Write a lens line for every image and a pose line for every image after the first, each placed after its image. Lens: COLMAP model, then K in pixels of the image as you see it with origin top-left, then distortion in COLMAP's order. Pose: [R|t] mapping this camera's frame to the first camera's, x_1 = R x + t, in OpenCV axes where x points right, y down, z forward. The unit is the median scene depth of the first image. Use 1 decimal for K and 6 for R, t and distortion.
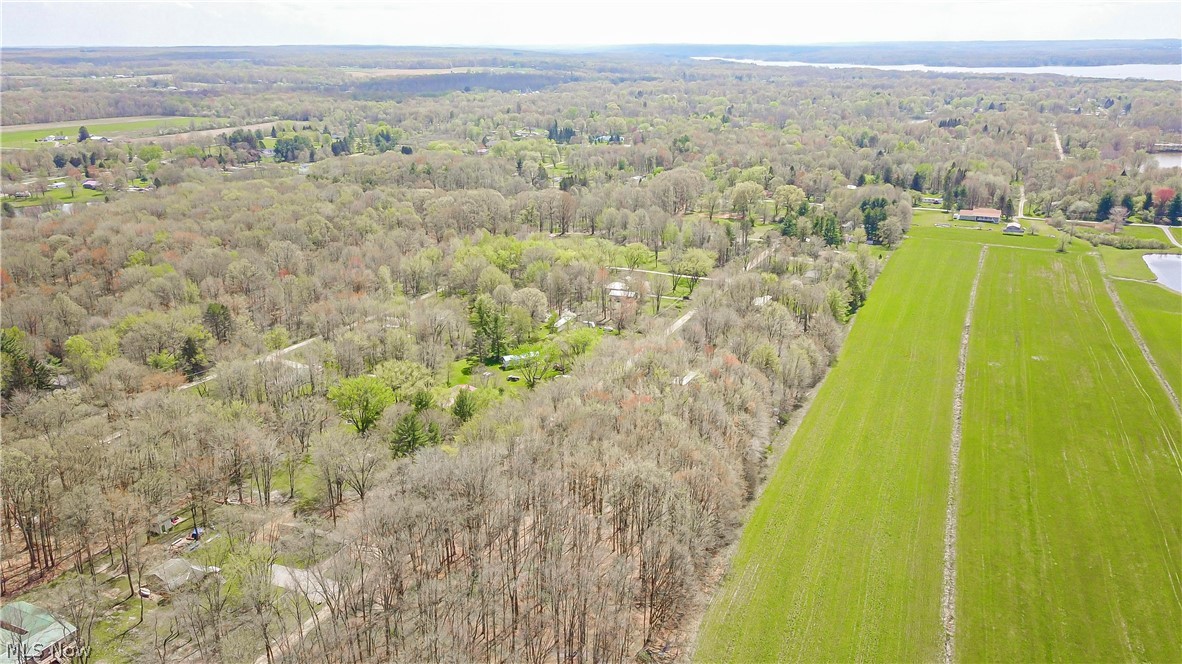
lens RADIAL K [[886.6, 0, 591.0], [0, 886.6, 332.0], [0, 0, 1]] dist [0.004005, -0.007859]
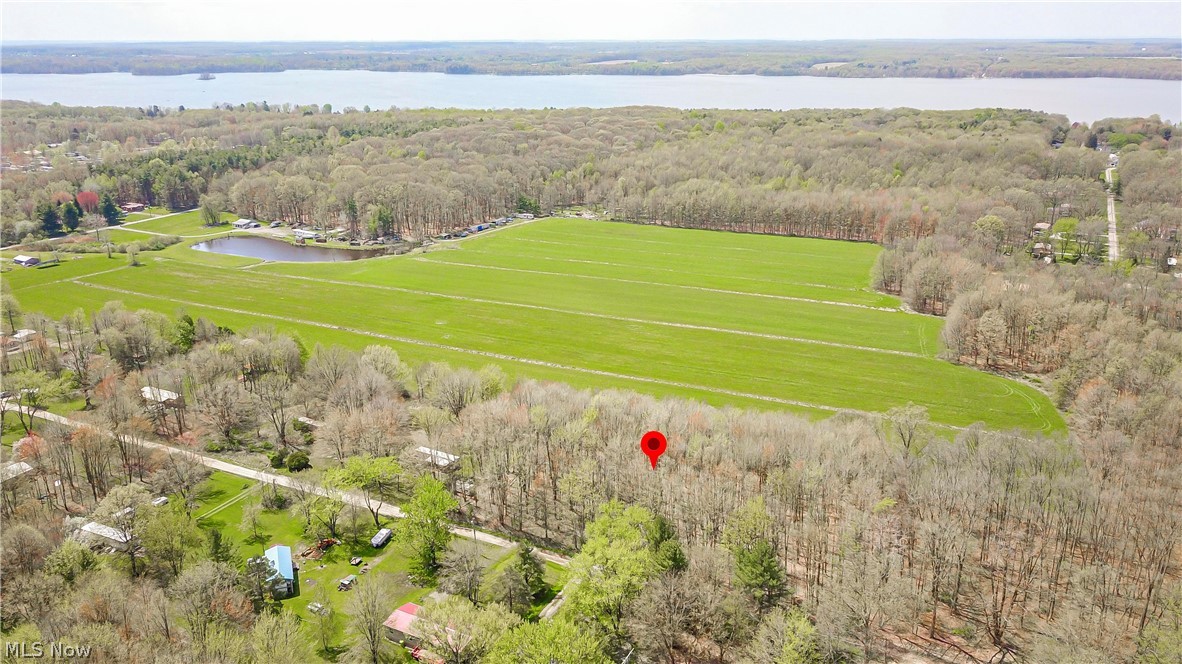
lens RADIAL K [[873.7, 0, 580.2], [0, 873.7, 355.3], [0, 0, 1]] dist [0.050627, -0.086098]
pose [[0.081811, -0.331071, 0.940053, -0.302222], [0.309769, 0.904945, 0.291748, -0.111540], [-0.947286, 0.267331, 0.176590, 0.344651]]
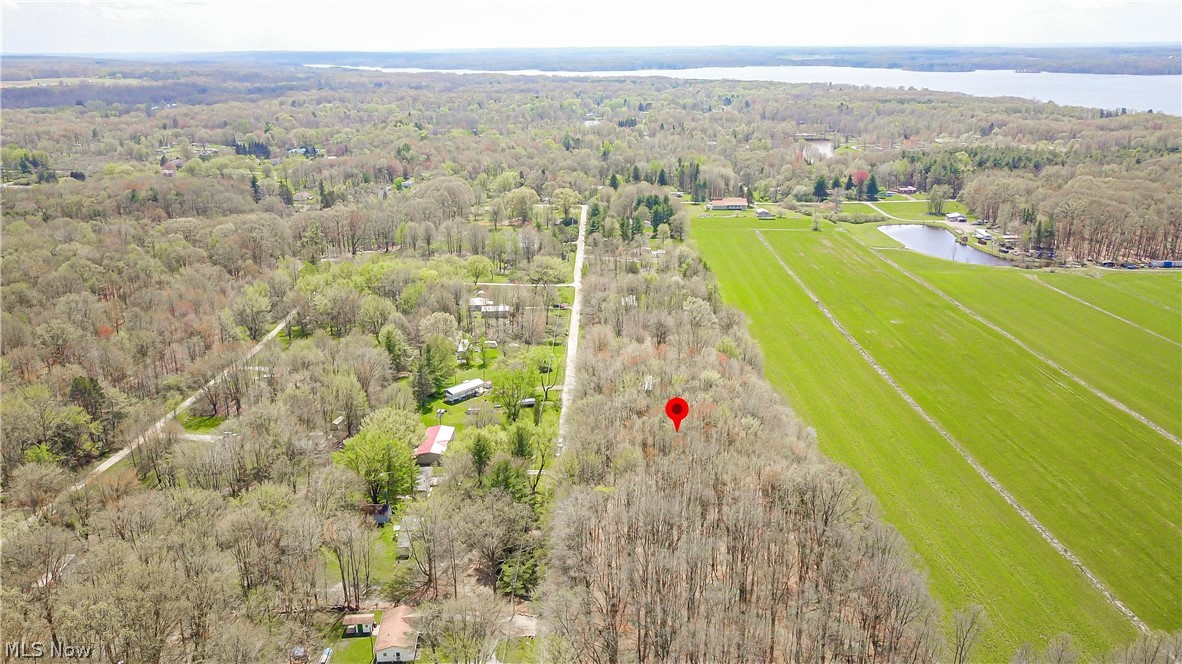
lens RADIAL K [[886.6, 0, 591.0], [0, 886.6, 332.0], [0, 0, 1]] dist [0.004005, -0.007859]
pose [[0.917273, -0.123636, 0.378581, -0.156964], [0.126278, 0.991833, 0.017946, -0.015042], [-0.377708, 0.031345, 0.925394, 0.048096]]
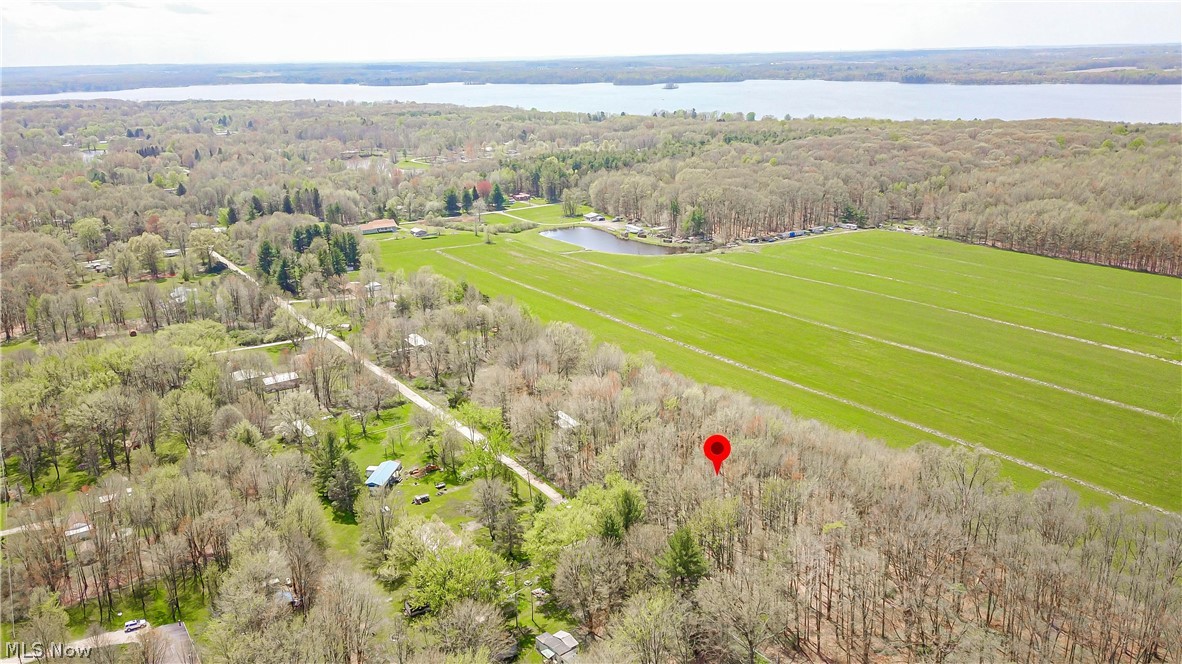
lens RADIAL K [[886.6, 0, 591.0], [0, 886.6, 332.0], [0, 0, 1]] dist [0.004005, -0.007859]
pose [[0.543322, -0.254462, 0.800031, -0.290511], [0.275365, 0.954254, 0.116508, -0.066166], [-0.793080, 0.156999, 0.588537, 0.205097]]
